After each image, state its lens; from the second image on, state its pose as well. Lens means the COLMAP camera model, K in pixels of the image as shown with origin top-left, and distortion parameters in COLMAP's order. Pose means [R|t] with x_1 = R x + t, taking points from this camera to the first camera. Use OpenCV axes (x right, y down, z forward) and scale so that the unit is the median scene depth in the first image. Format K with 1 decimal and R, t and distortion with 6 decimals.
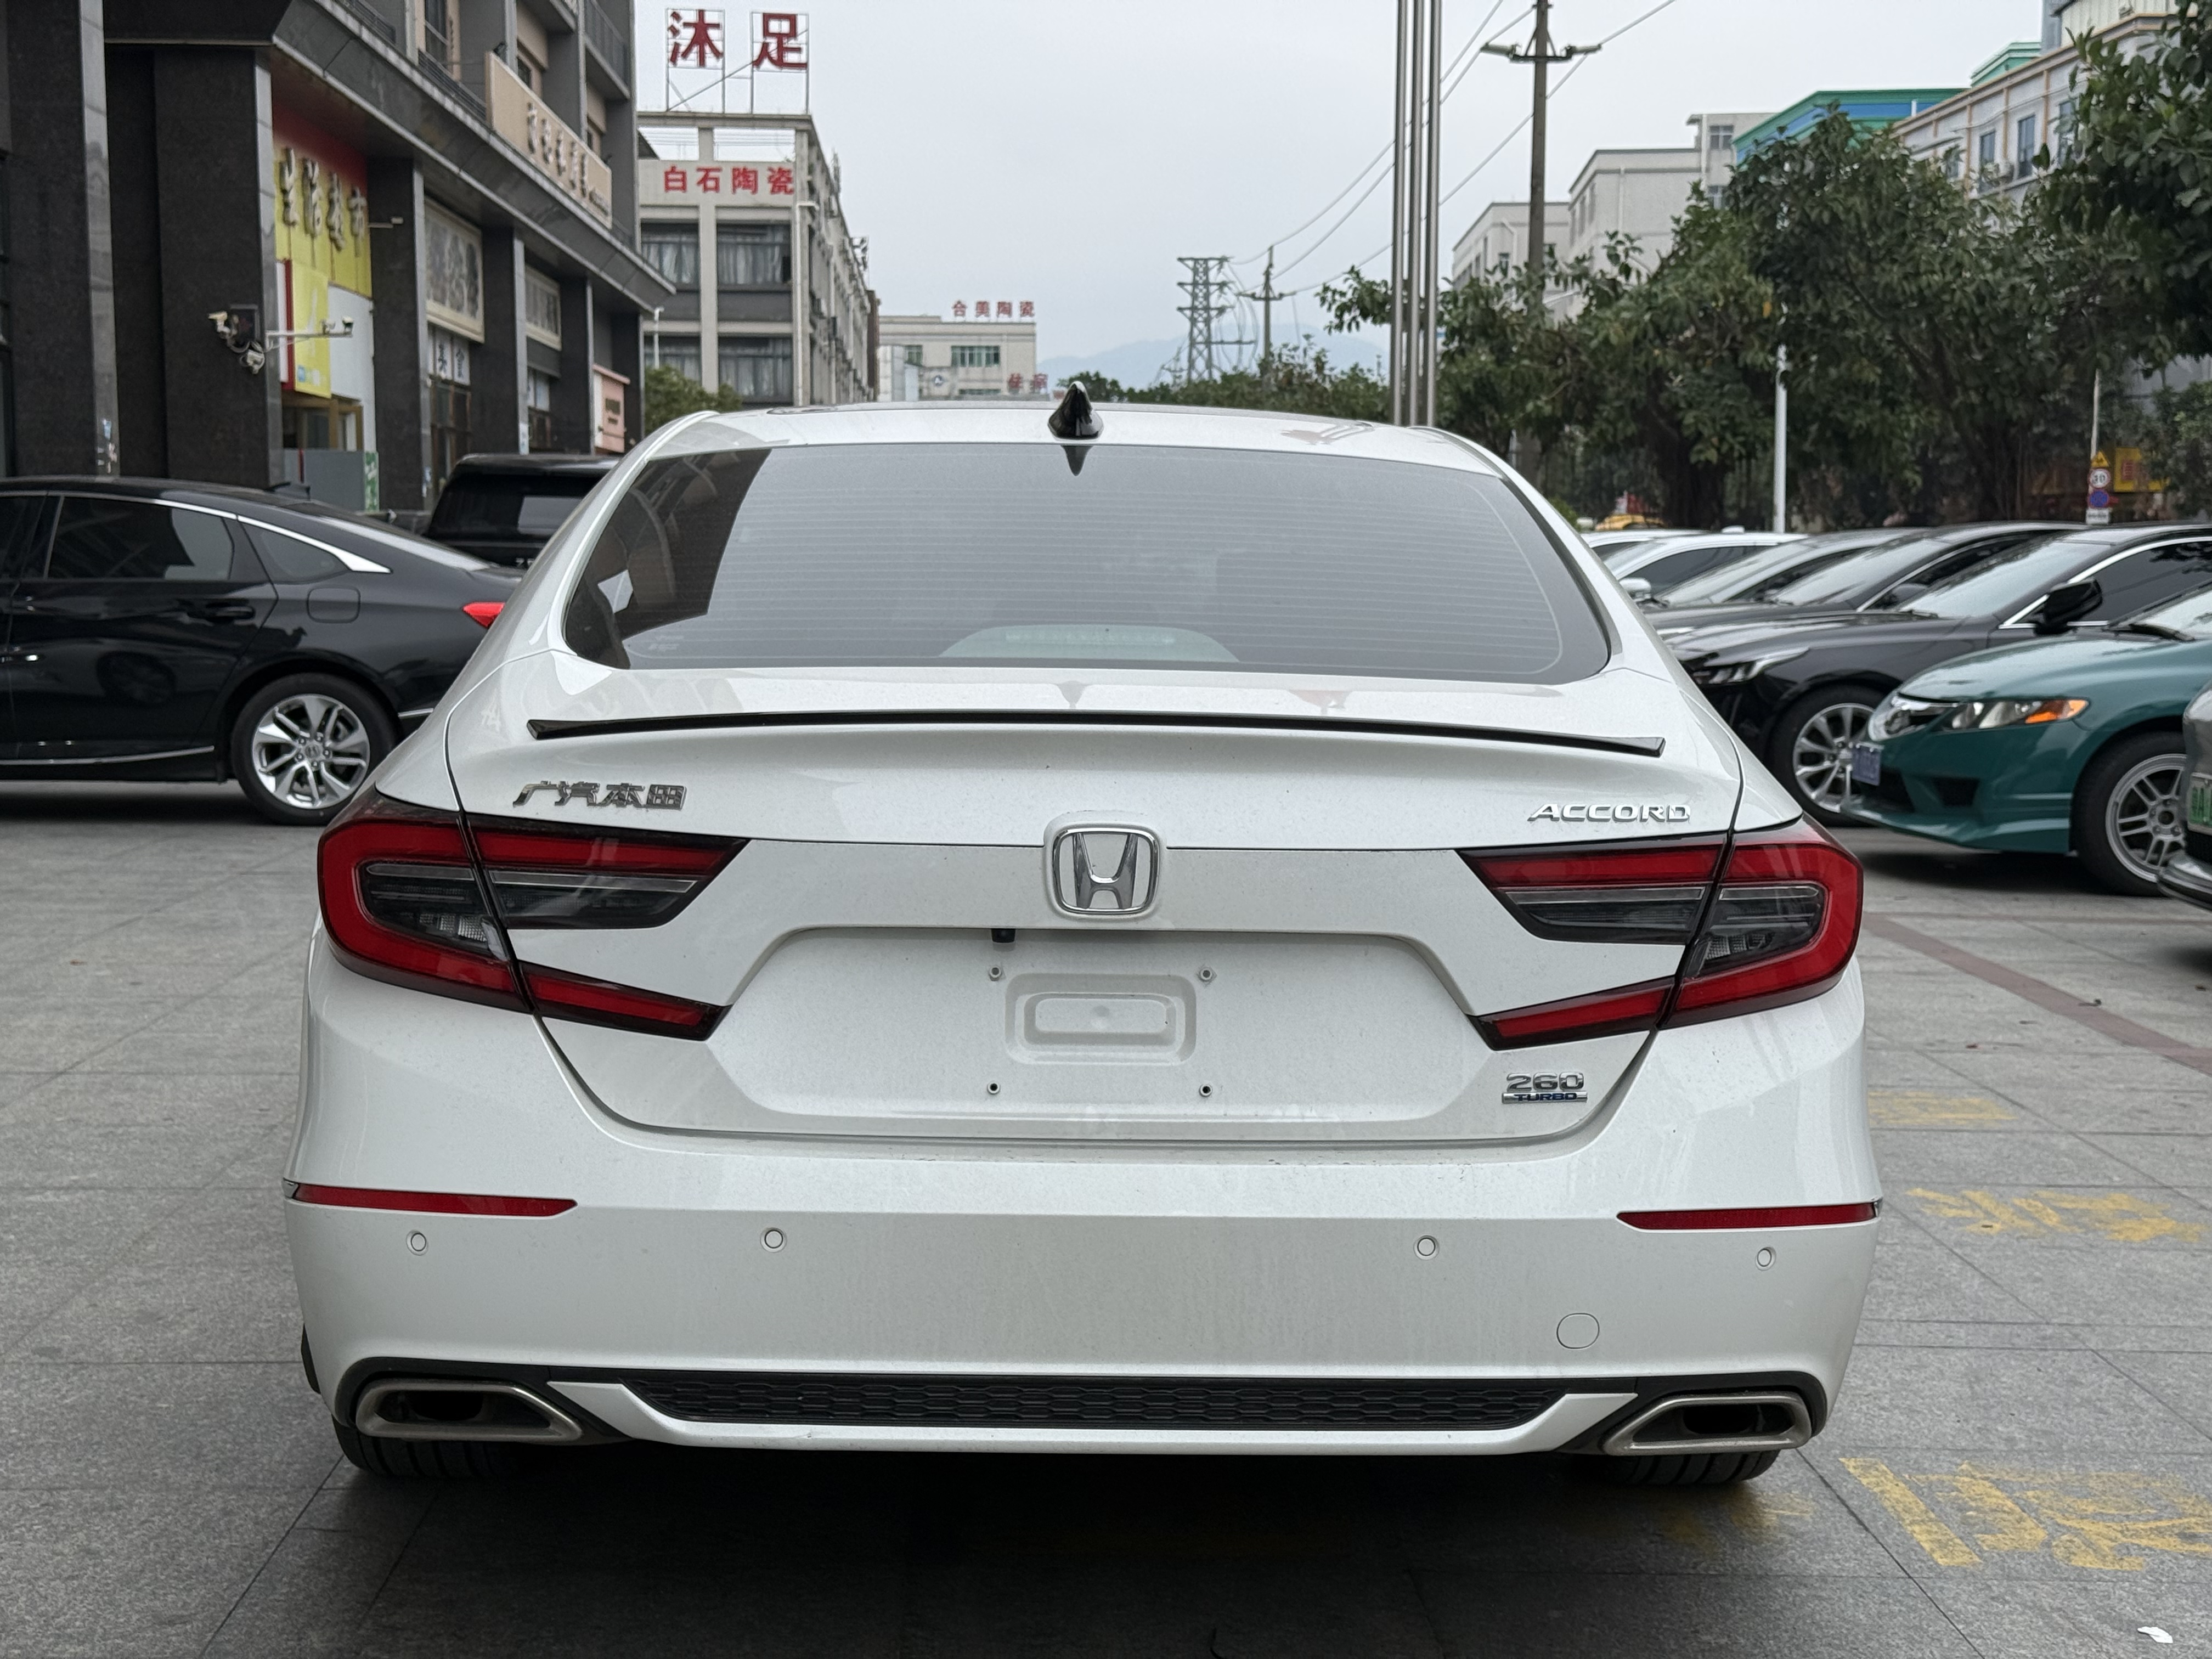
lens RADIAL K [[3095.3, 0, 1105.0], [0, 3095.3, 828.4], [0, 0, 1]] dist [0.136995, 0.000000]
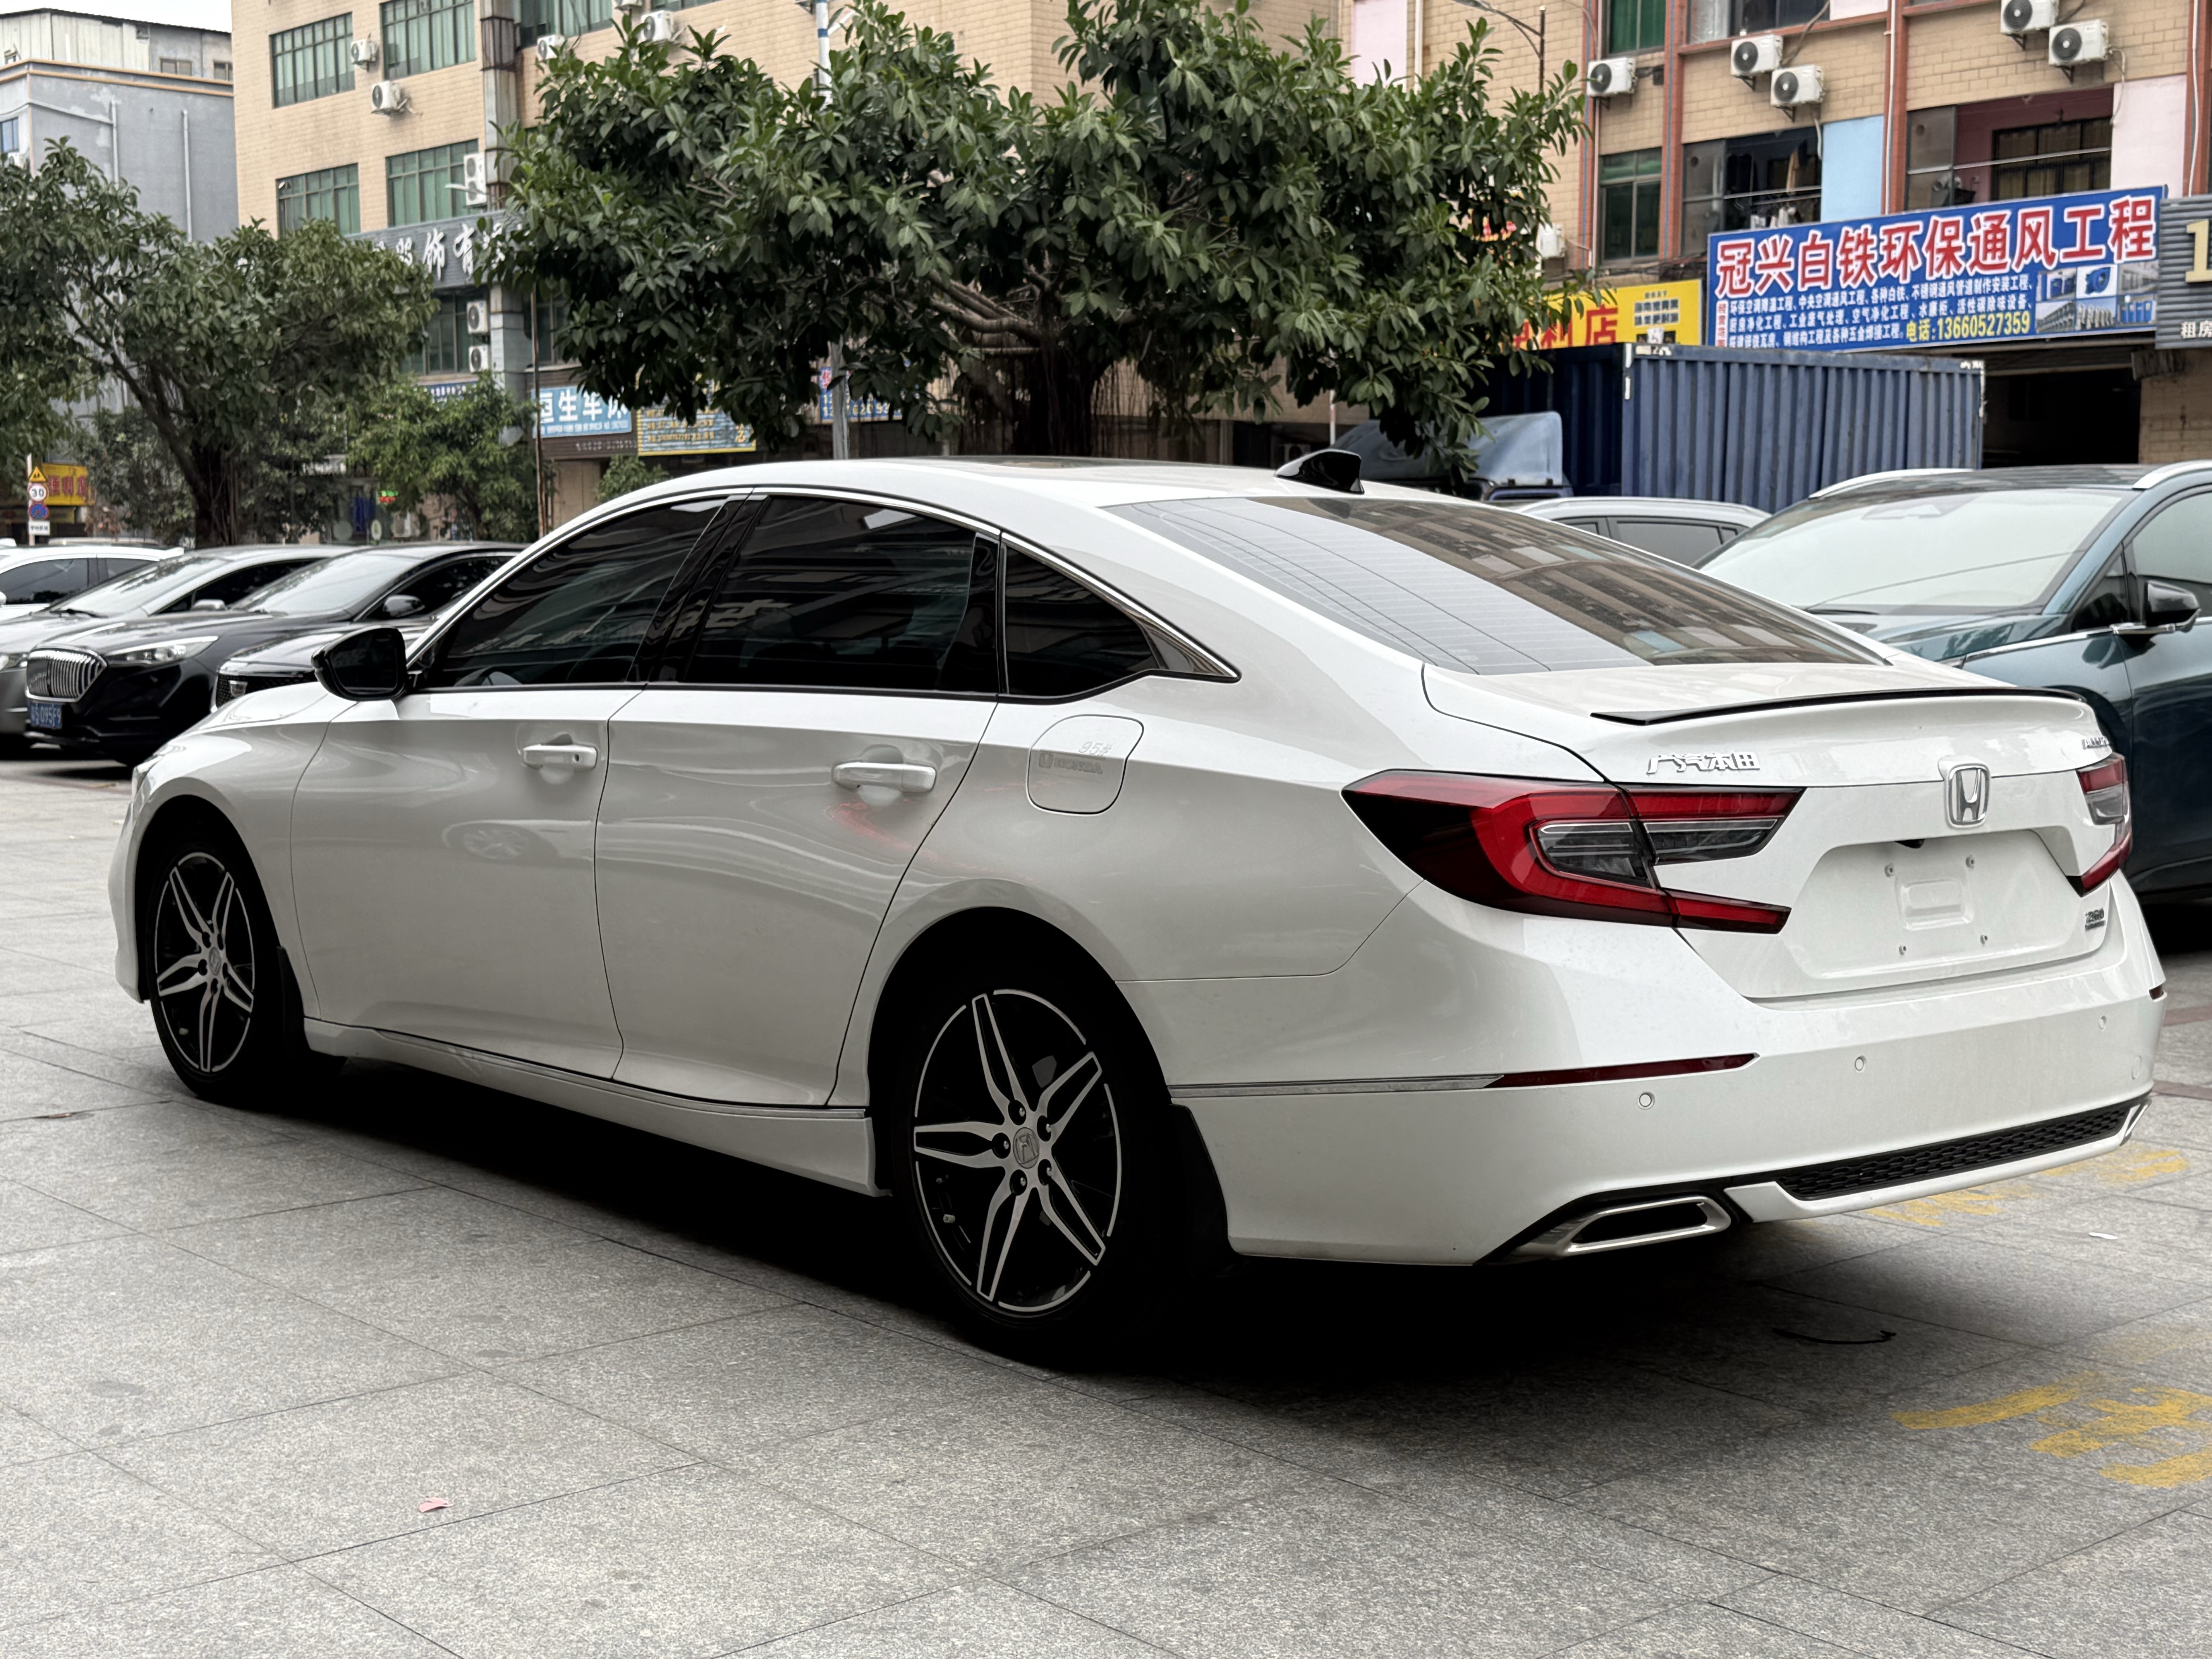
lens RADIAL K [[2898.2, 0, 1106.0], [0, 2898.2, 832.9], [0, 0, 1]] dist [0.083825, 0.000000]
pose [[0.764806, -0.065465, 0.640925, -1.187462], [0.062159, 0.997681, 0.027731, -0.031977], [-0.641255, 0.018630, 0.767102, 0.182345]]
